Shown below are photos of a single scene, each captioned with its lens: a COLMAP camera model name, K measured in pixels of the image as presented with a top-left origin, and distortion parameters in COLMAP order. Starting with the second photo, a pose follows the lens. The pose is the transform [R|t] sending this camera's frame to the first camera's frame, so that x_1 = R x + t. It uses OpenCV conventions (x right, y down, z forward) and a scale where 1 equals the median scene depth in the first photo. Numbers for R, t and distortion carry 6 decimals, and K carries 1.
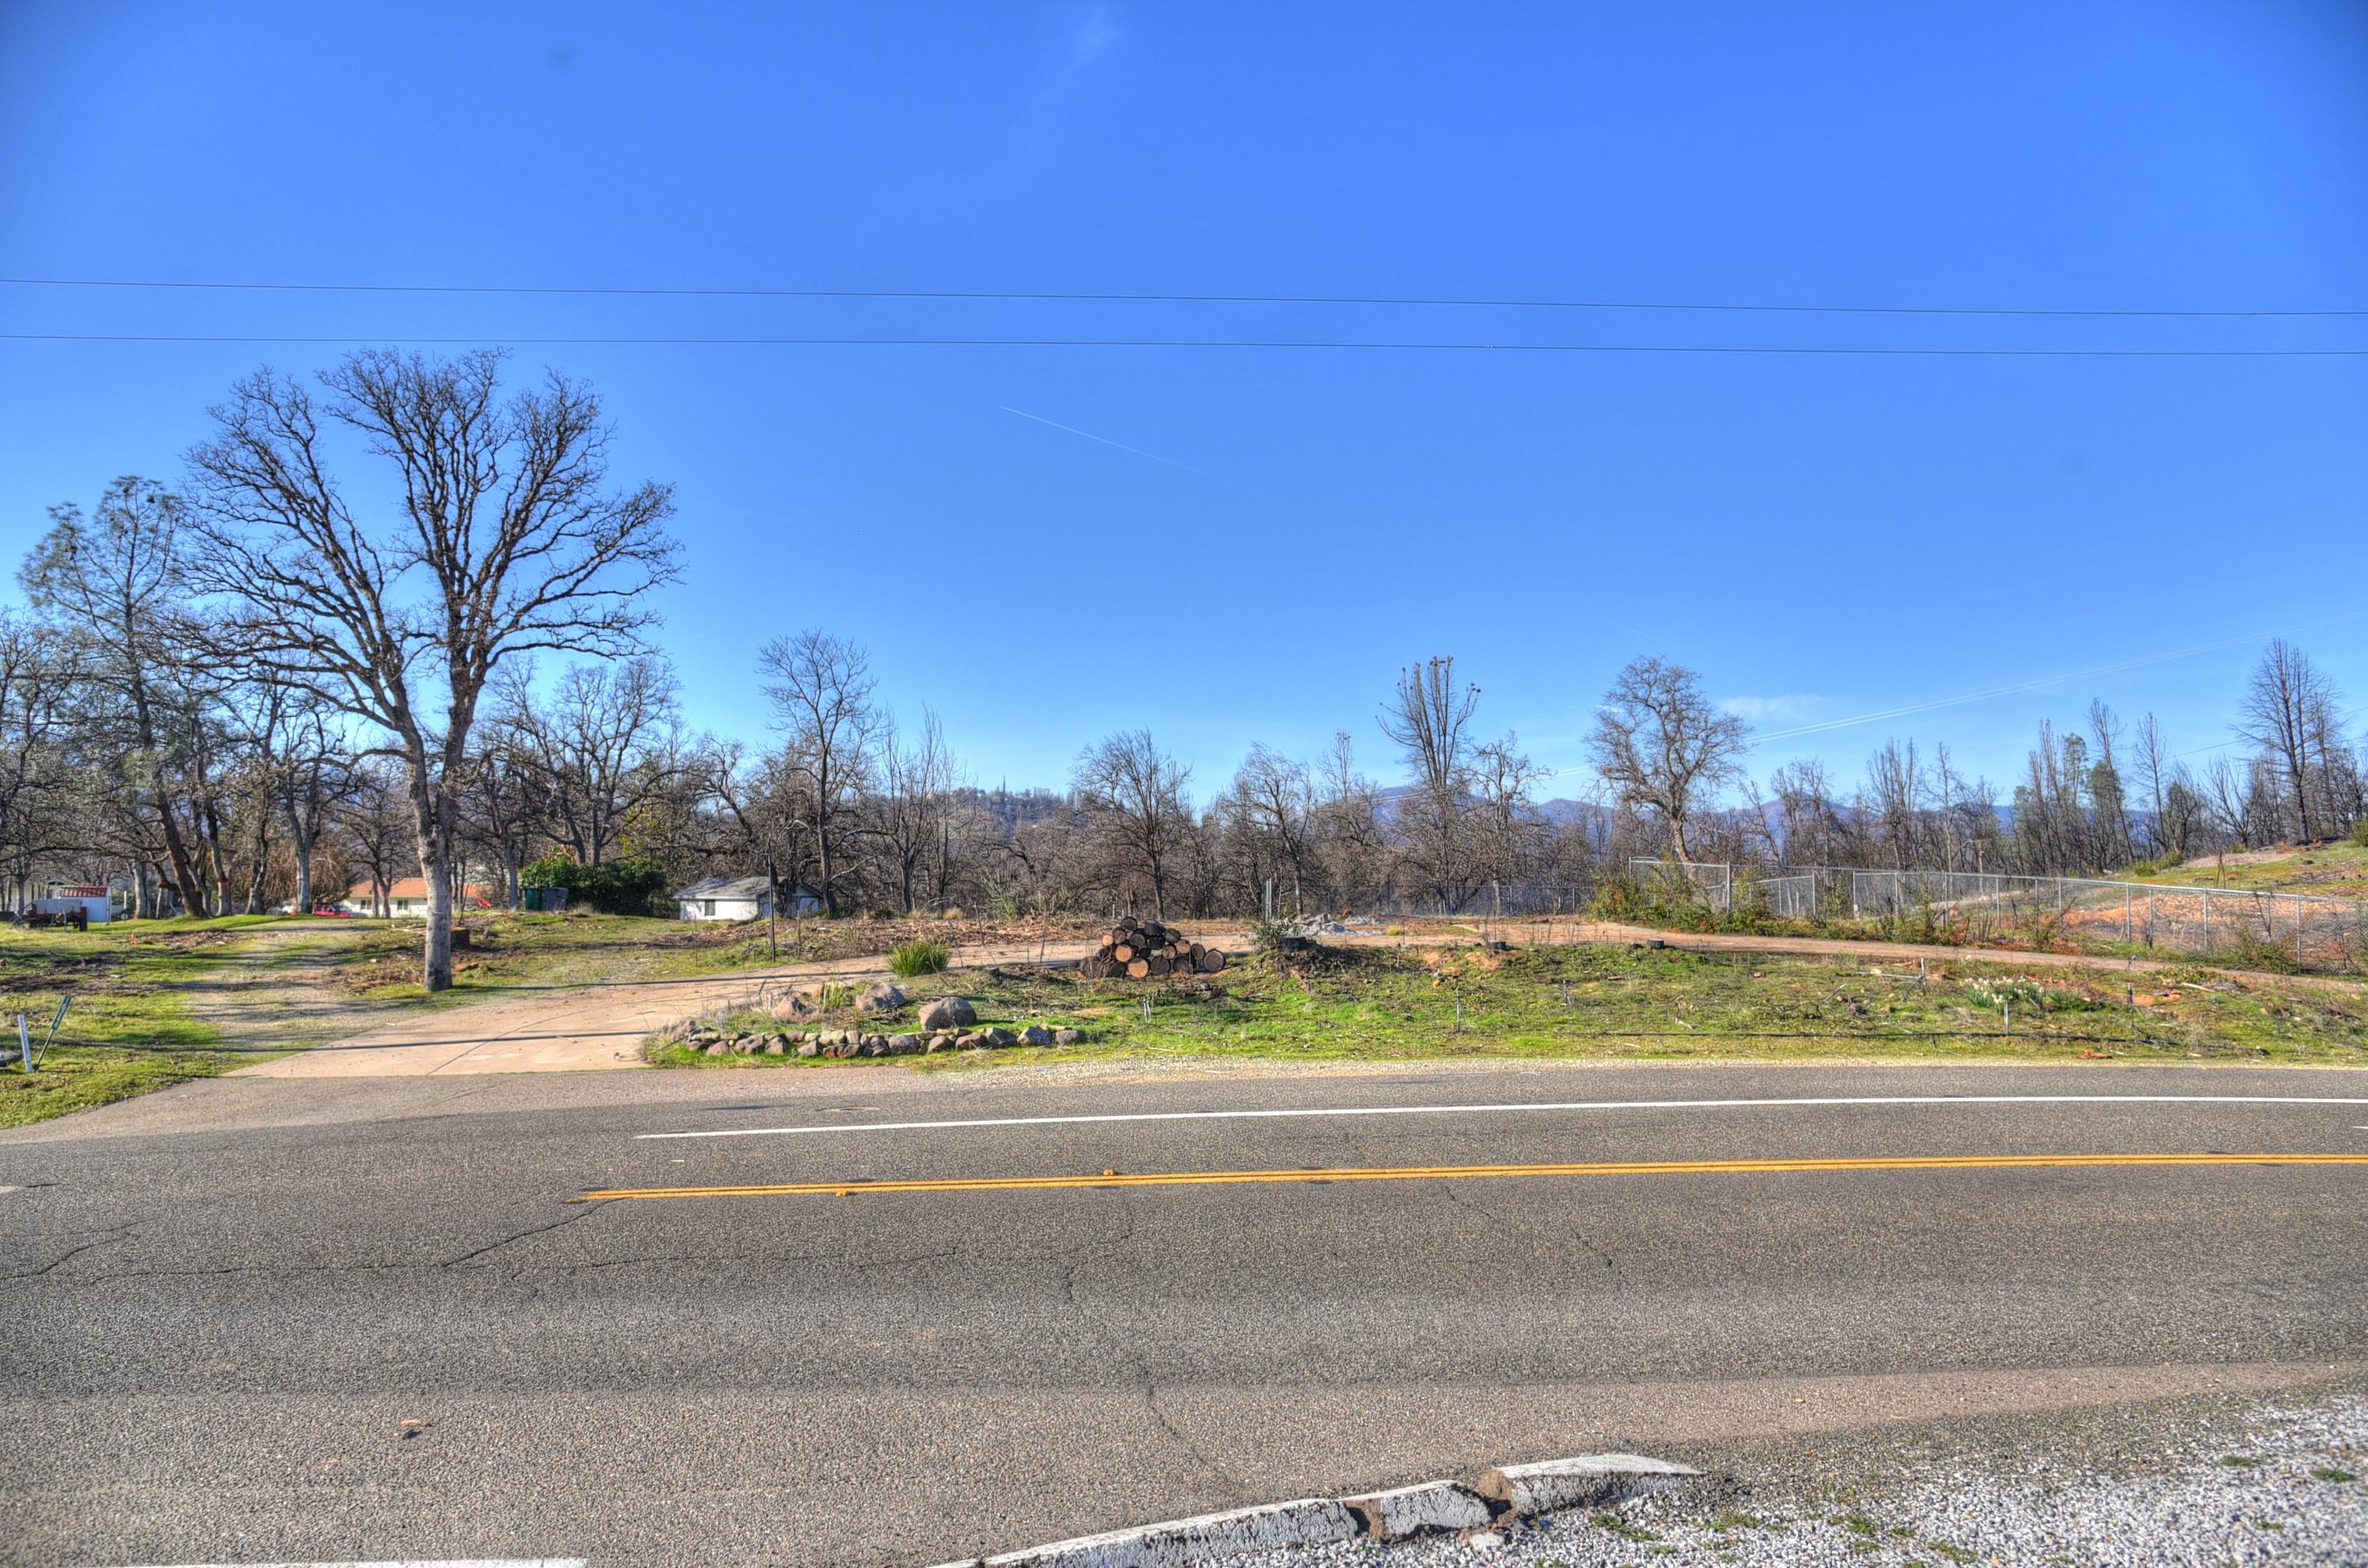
lens RADIAL K [[1644.5, 0, 1188.5], [0, 1644.5, 784.1], [0, 0, 1]] dist [-0.086509, 0.008499]
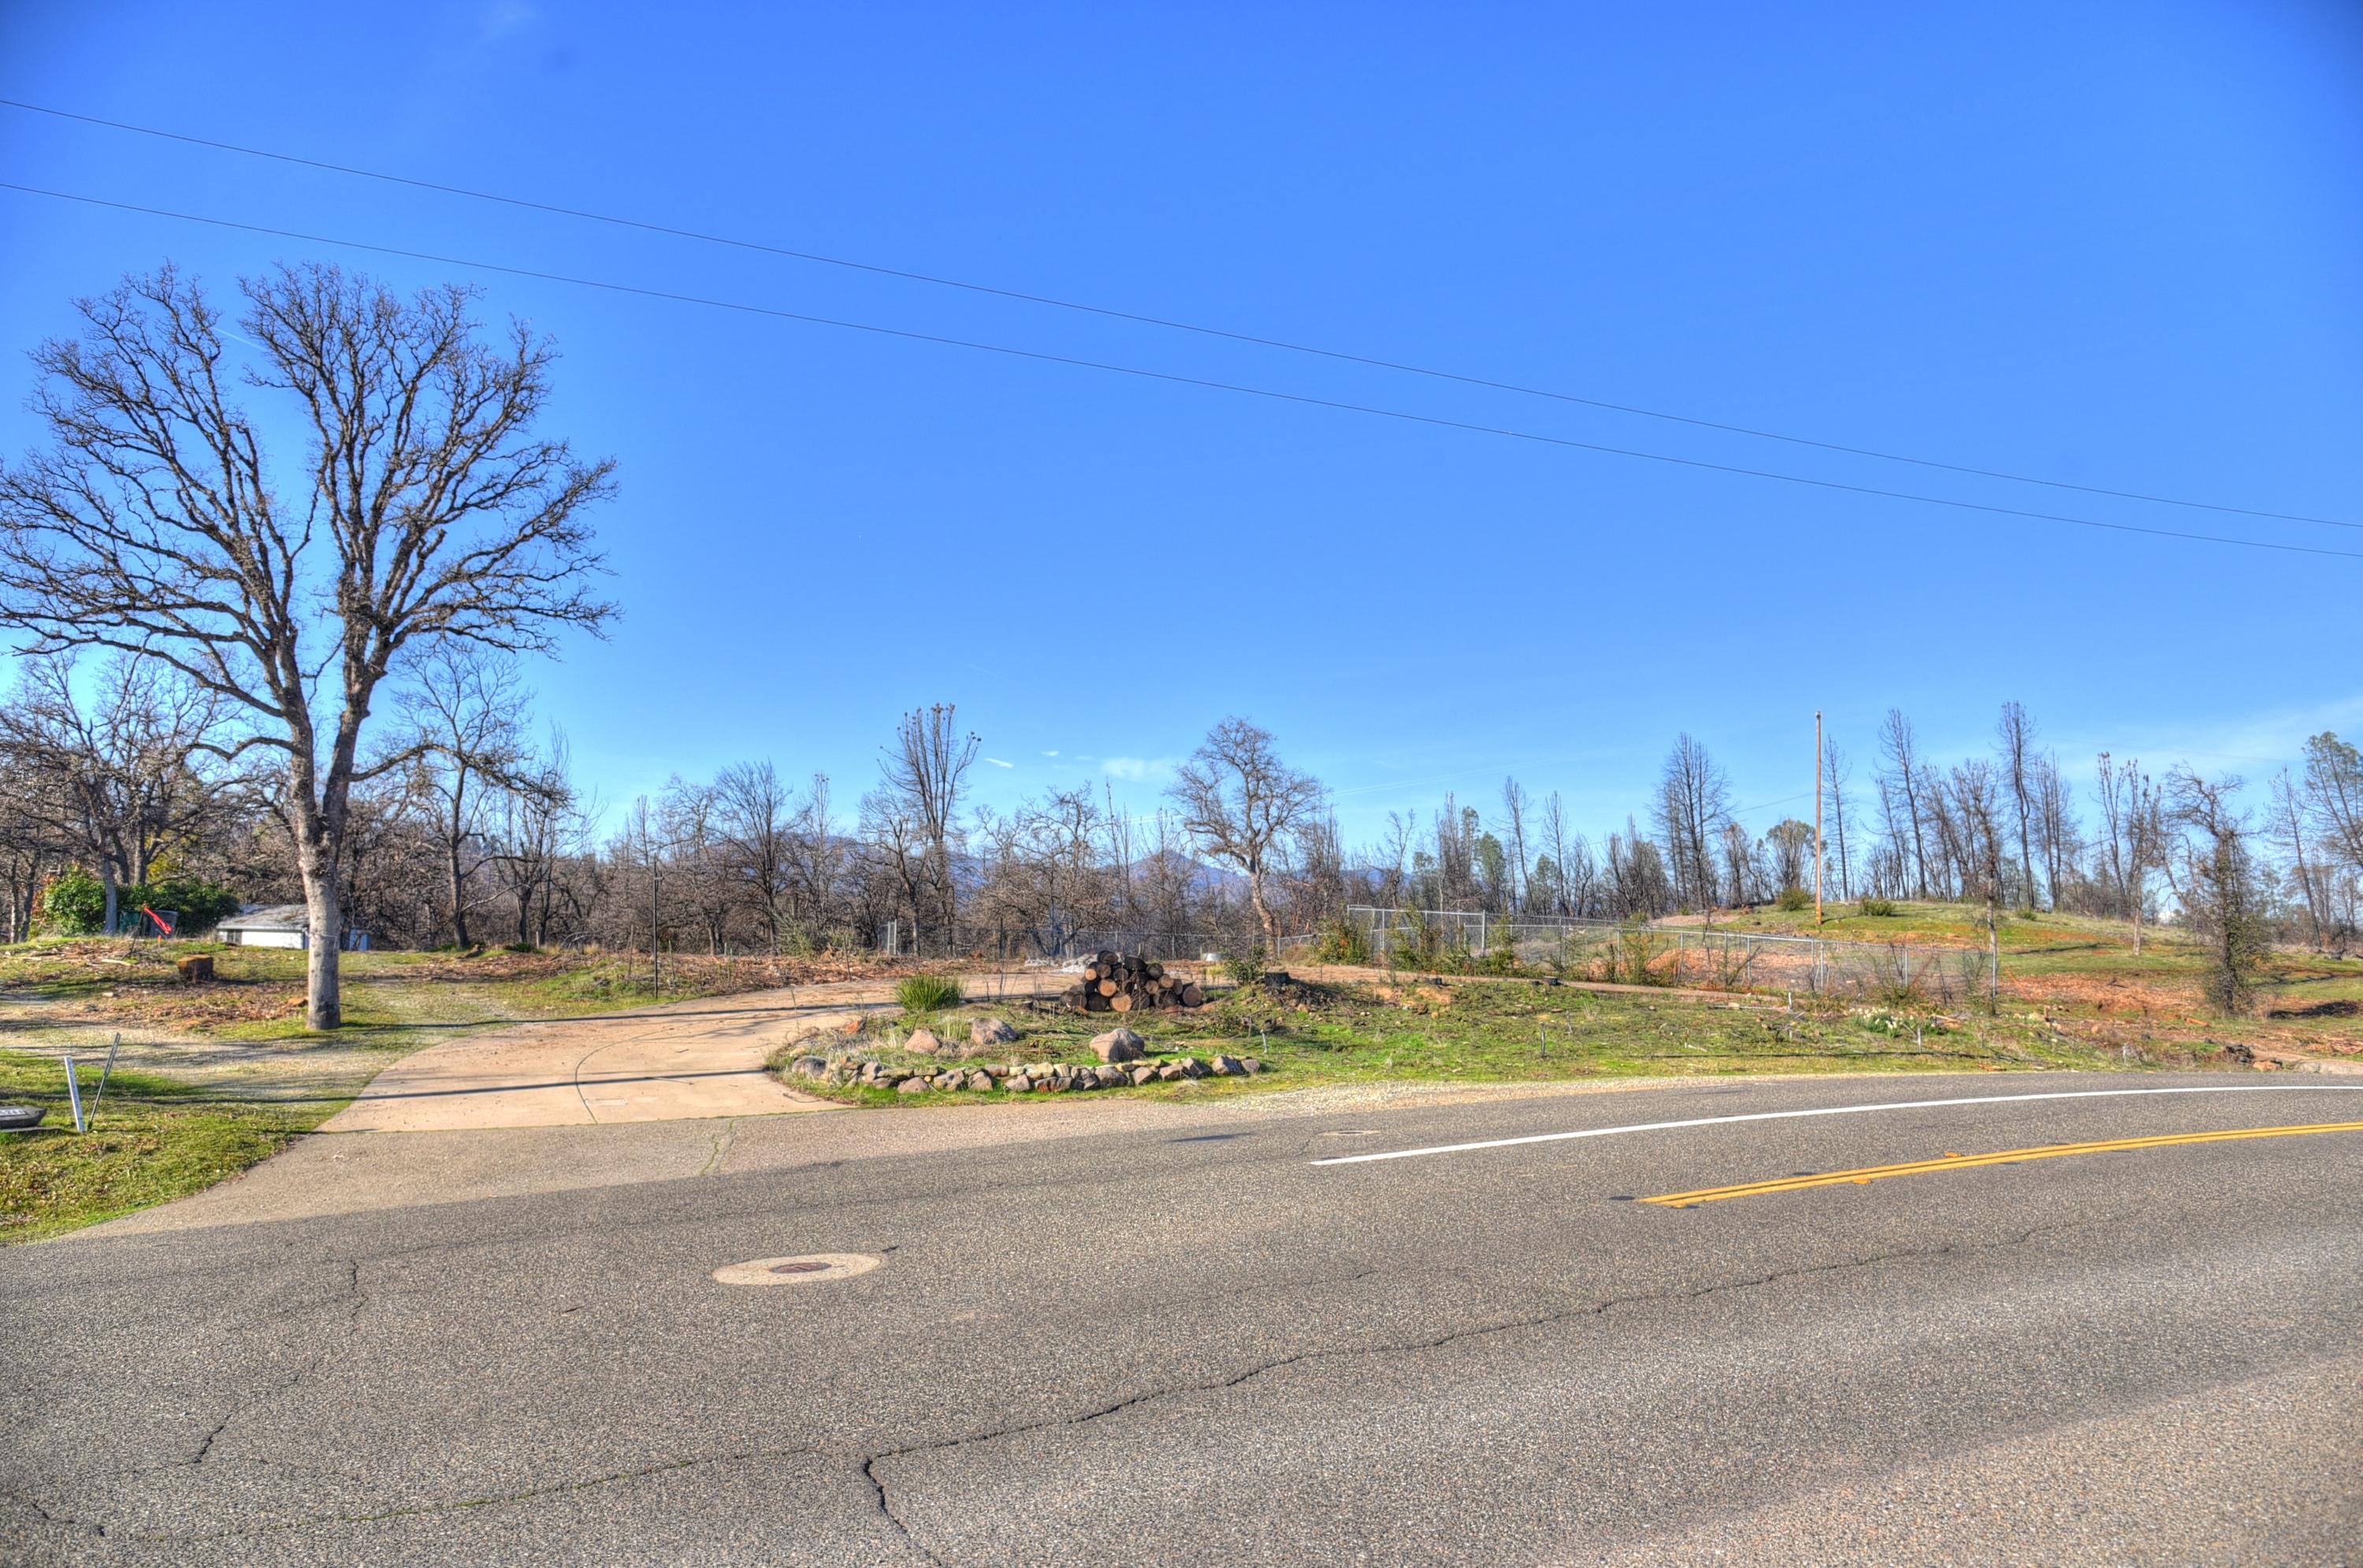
lens RADIAL K [[1641.1, 0, 1189.5], [0, 1641.1, 783.5], [0, 0, 1]] dist [-0.086509, 0.008499]
pose [[0.927297, 0.048411, 0.371183, -0.360794], [-0.037241, 0.998613, -0.037206, 0.014488], [-0.372470, 0.020677, 0.927814, 0.058198]]
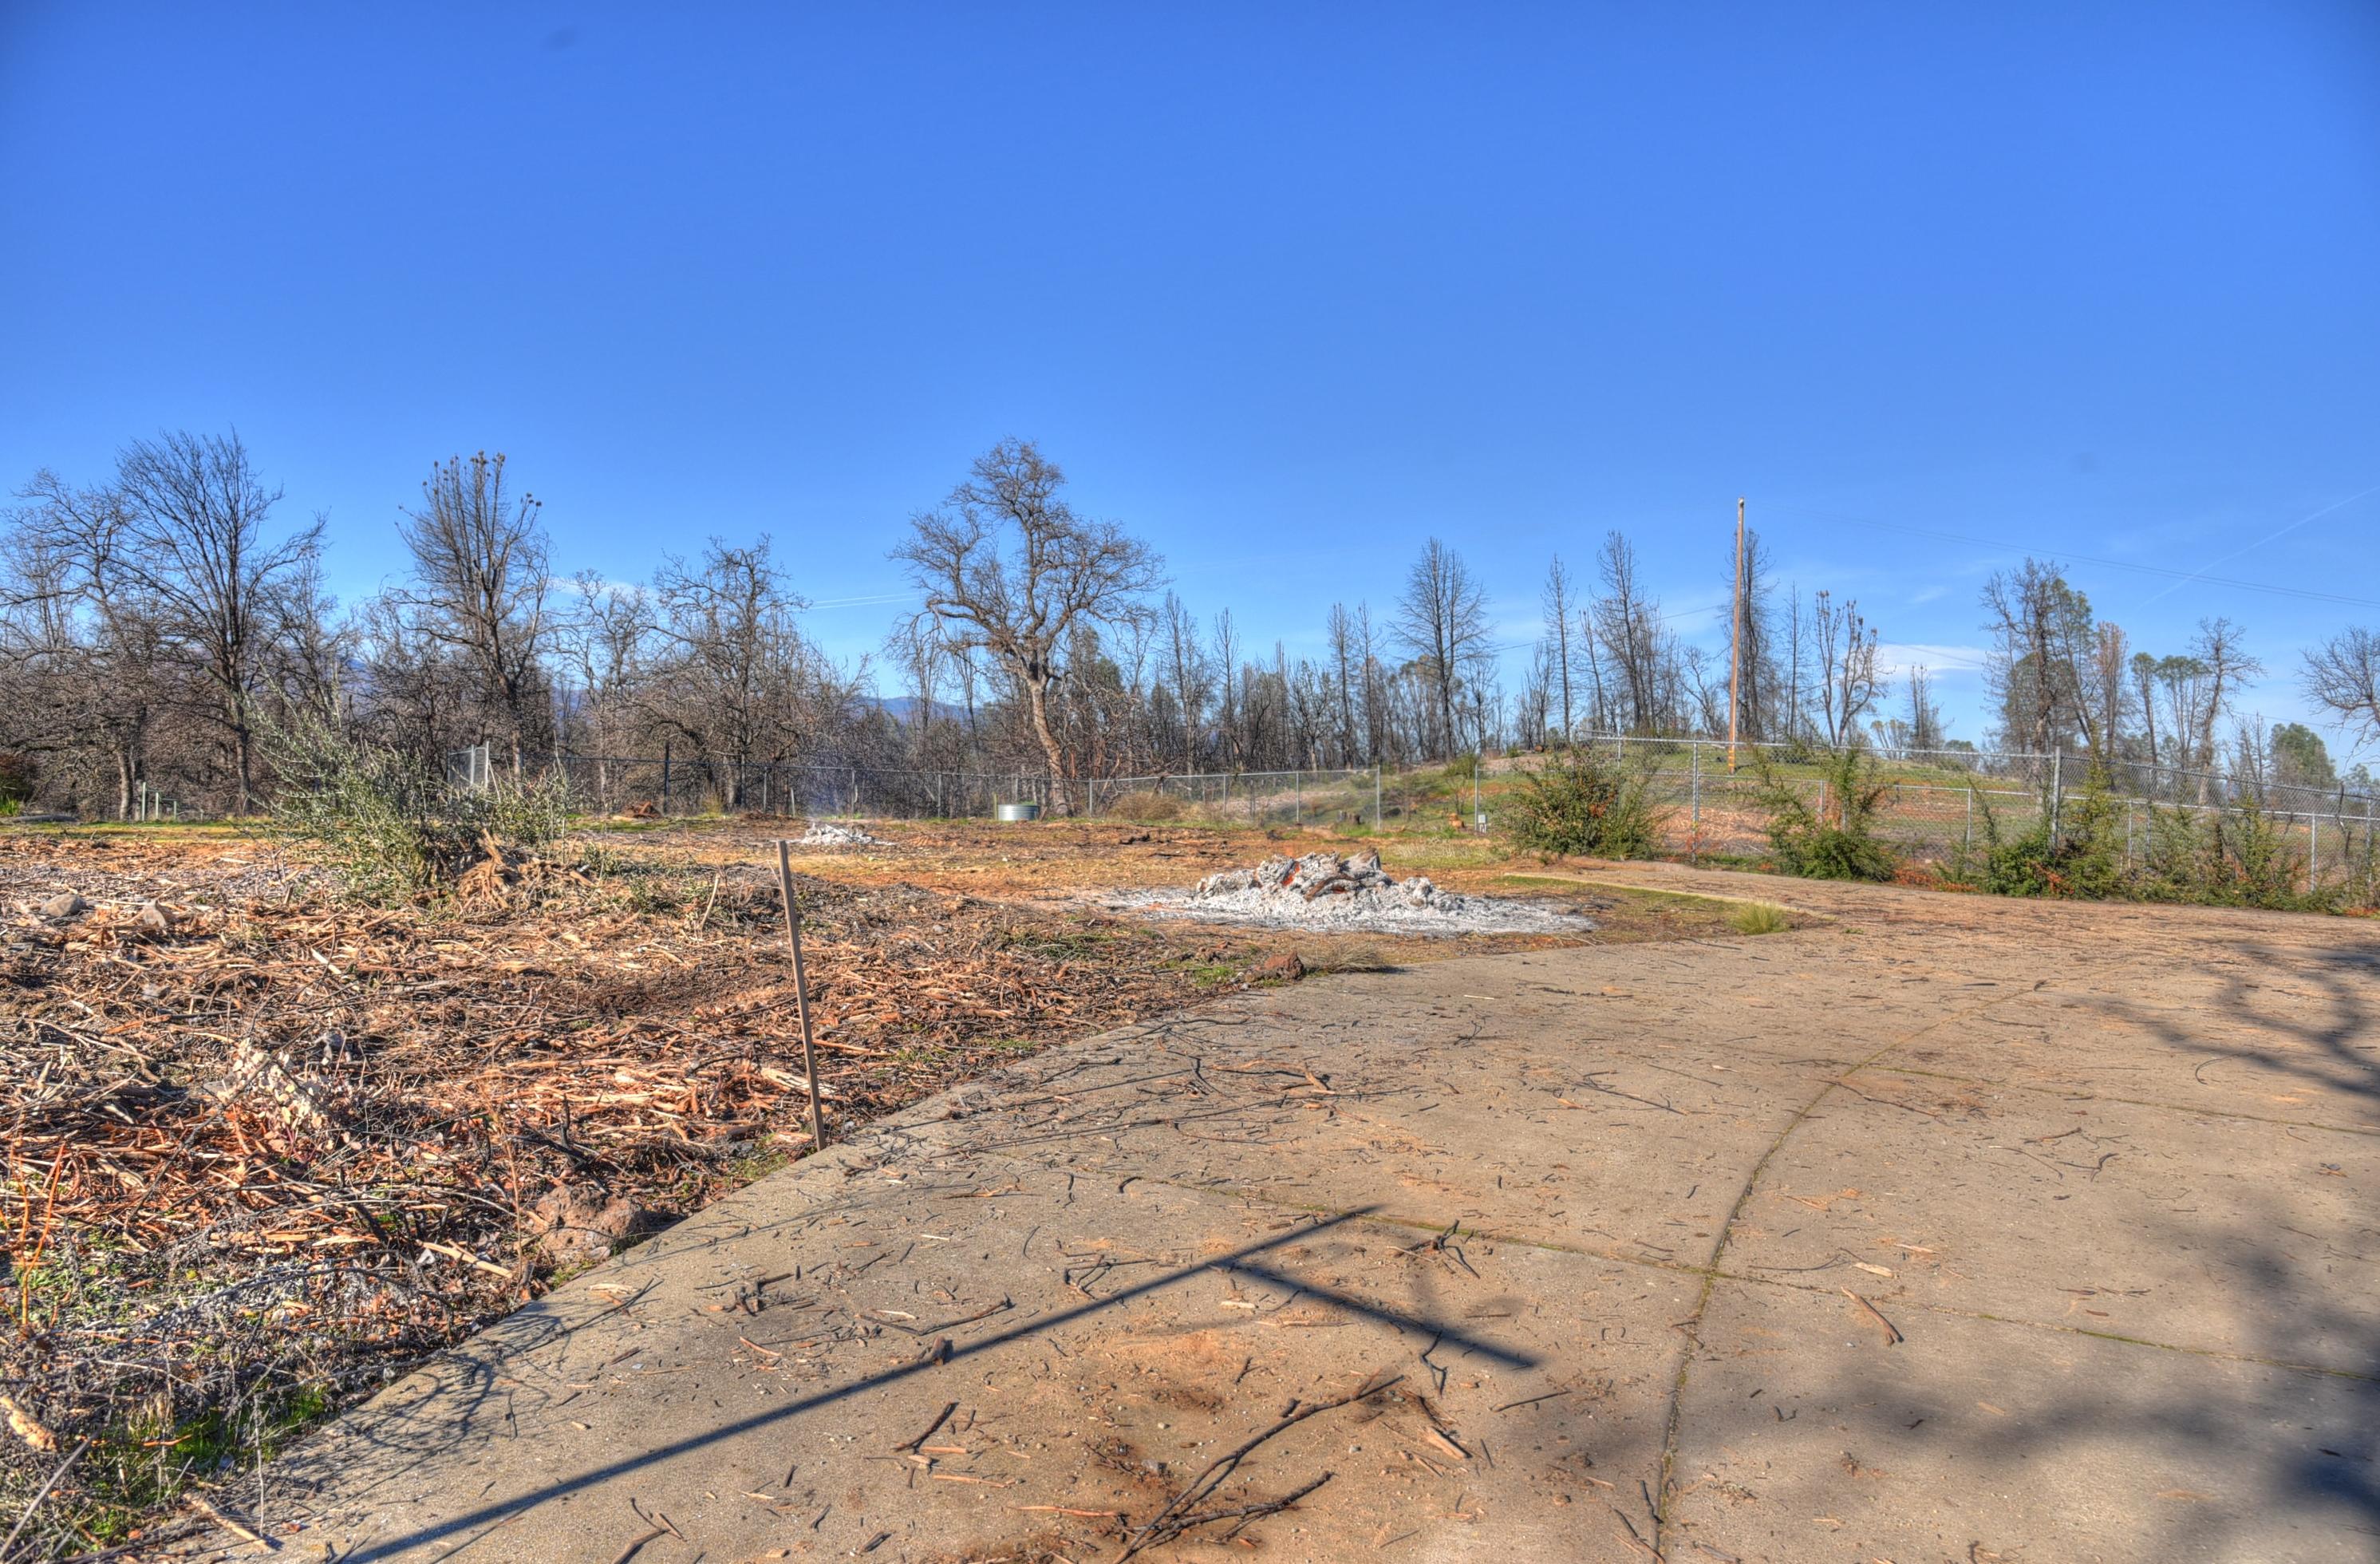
lens RADIAL K [[1653.0, 0, 1184.3], [0, 1653.0, 785.5], [0, 0, 1]] dist [-0.086509, 0.008499]
pose [[0.786812, 0.020509, 0.616852, -0.229423], [-0.066356, 0.996466, 0.051509, 0.069033], [-0.613615, -0.081460, 0.785392, 1.026742]]
